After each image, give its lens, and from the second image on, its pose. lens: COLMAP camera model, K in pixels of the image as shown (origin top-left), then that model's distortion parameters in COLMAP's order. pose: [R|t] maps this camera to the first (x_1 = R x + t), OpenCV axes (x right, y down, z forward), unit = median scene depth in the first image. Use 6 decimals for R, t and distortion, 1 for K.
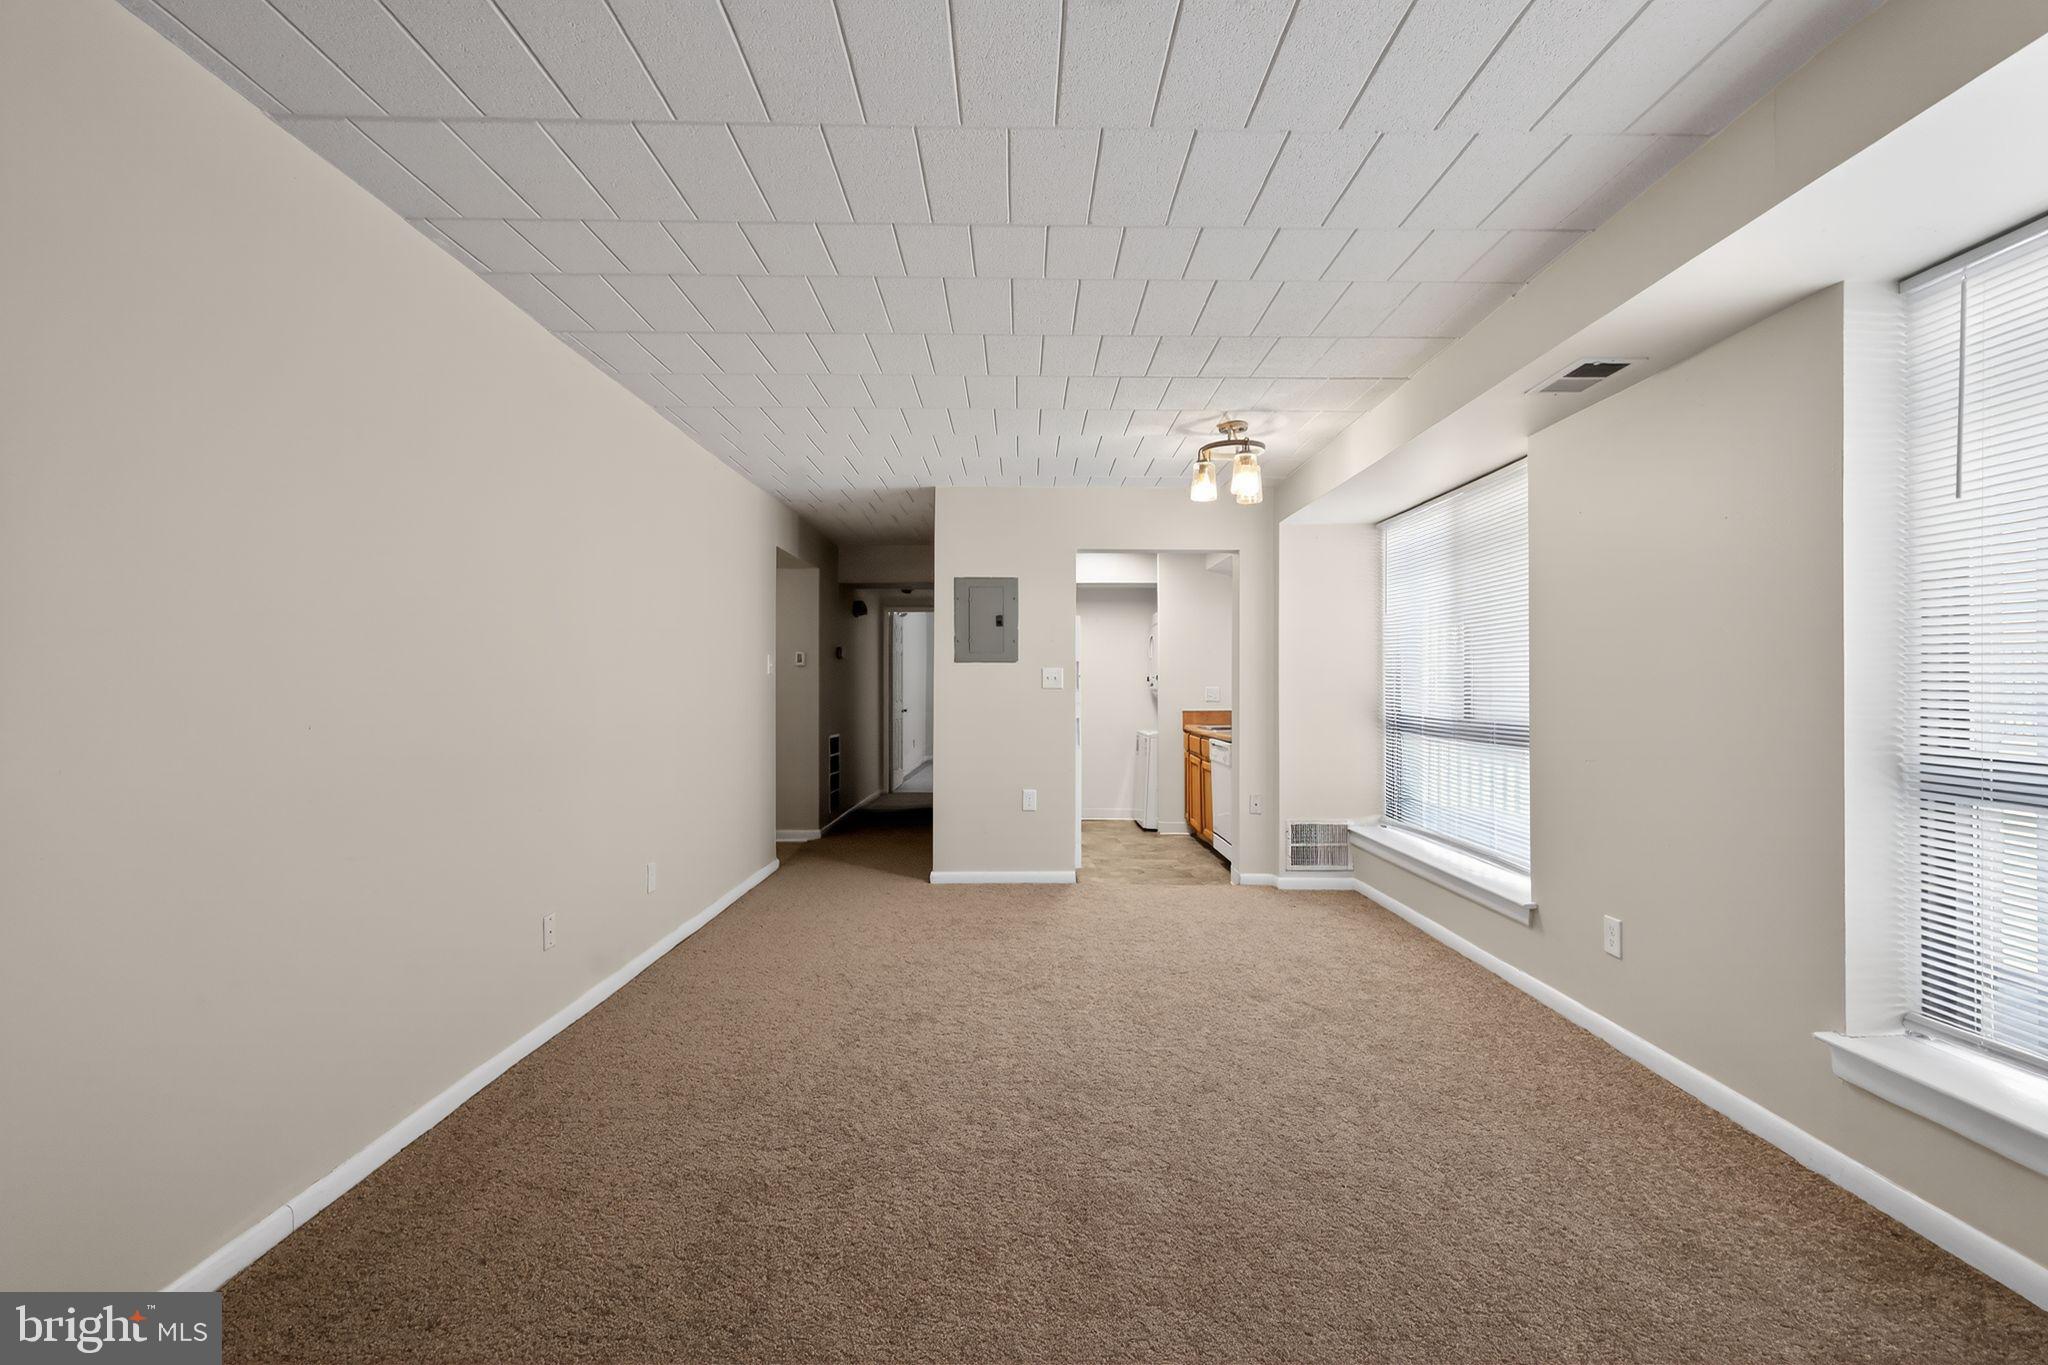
lens RADIAL K [[893.6, 0, 1032.1], [0, 893.6, 681.7], [0, 0, 1]] dist [0.006901, 0.000203]
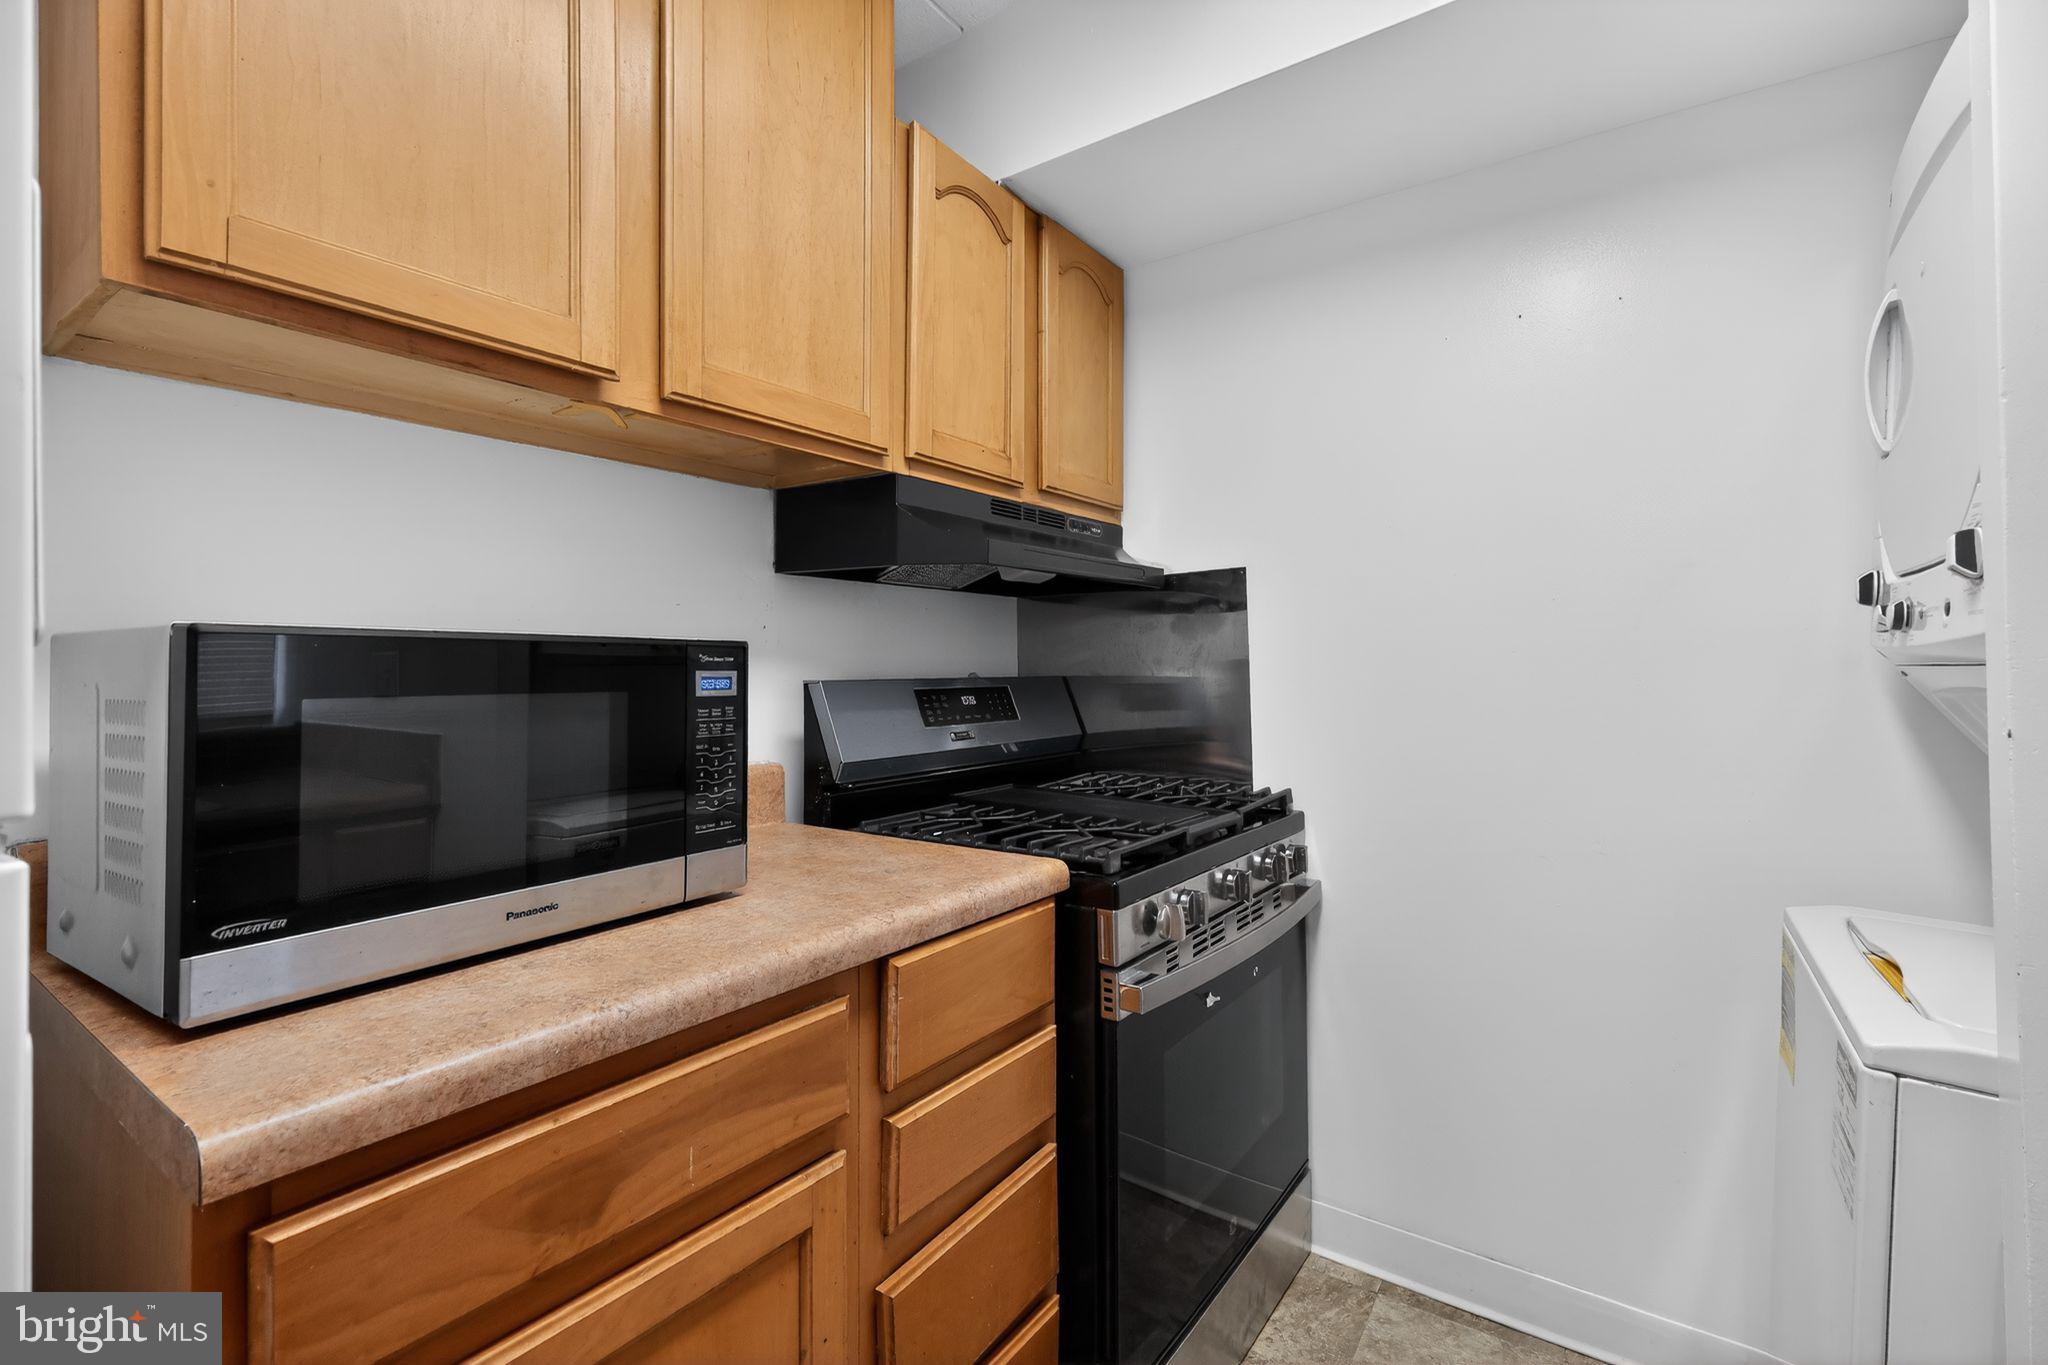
lens RADIAL K [[908.3, 0, 1025.1], [0, 908.3, 653.9], [0, 0, 1]] dist [0.004752, 0.000252]
pose [[0.808590, -0.013339, -0.588221, 0.154276], [0.007757, 0.999898, -0.012012, 0.013519], [0.588321, 0.005150, 0.808611, 1.168245]]
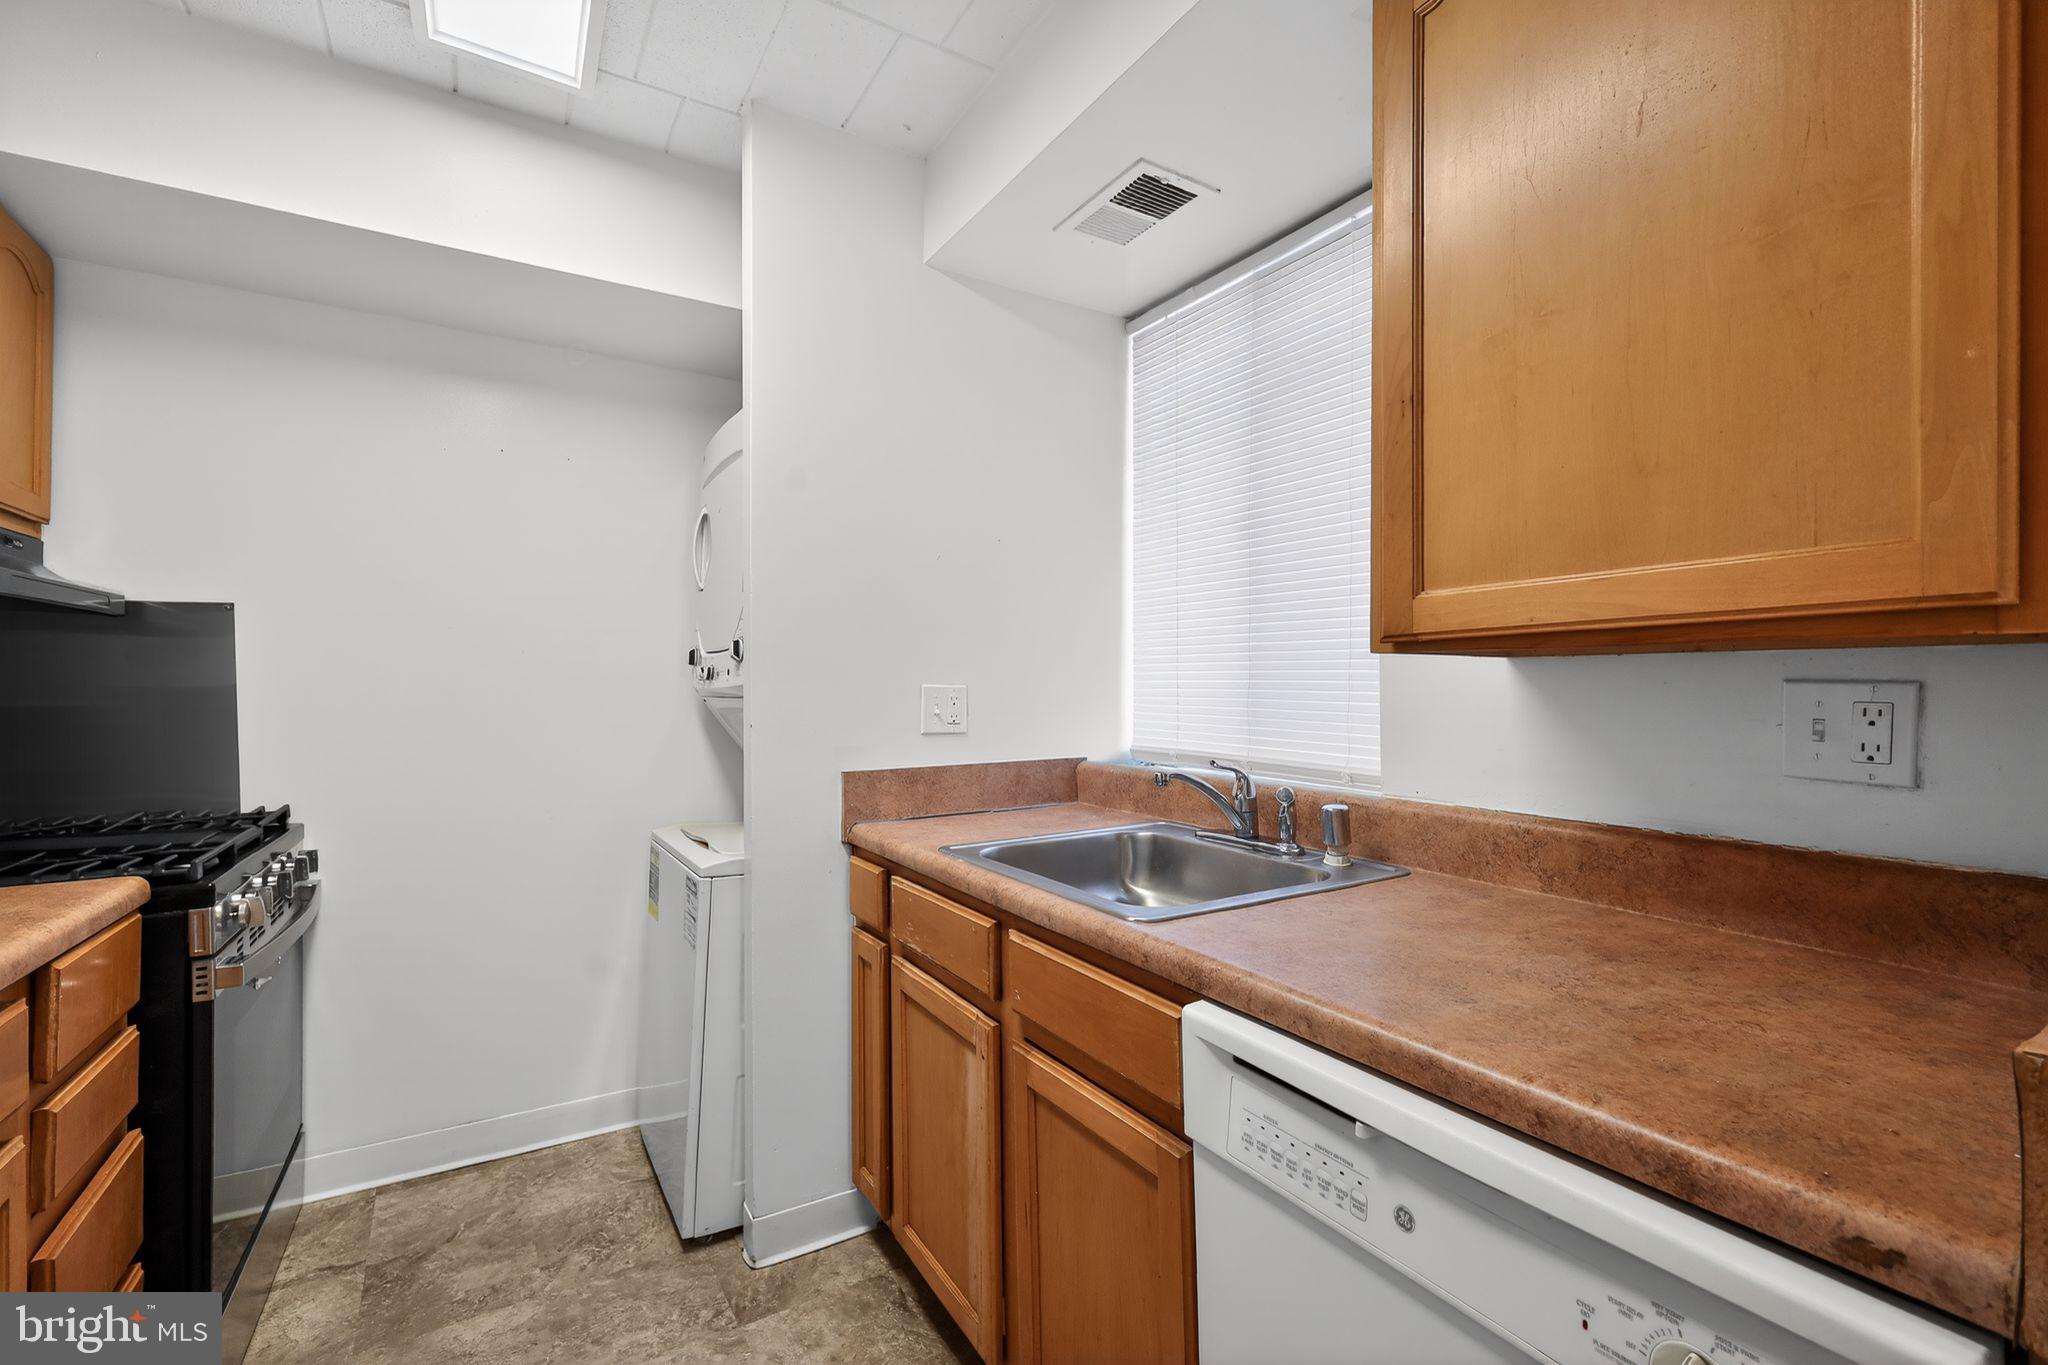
lens RADIAL K [[893.6, 0, 1032.1], [0, 893.6, 681.7], [0, 0, 1]] dist [0.006901, 0.000203]
pose [[0.862635, 0.003704, 0.505813, 0.113709], [-0.002236, 0.999991, -0.003509, 0.009282], [-0.505822, 0.001895, 0.862636, 1.020311]]
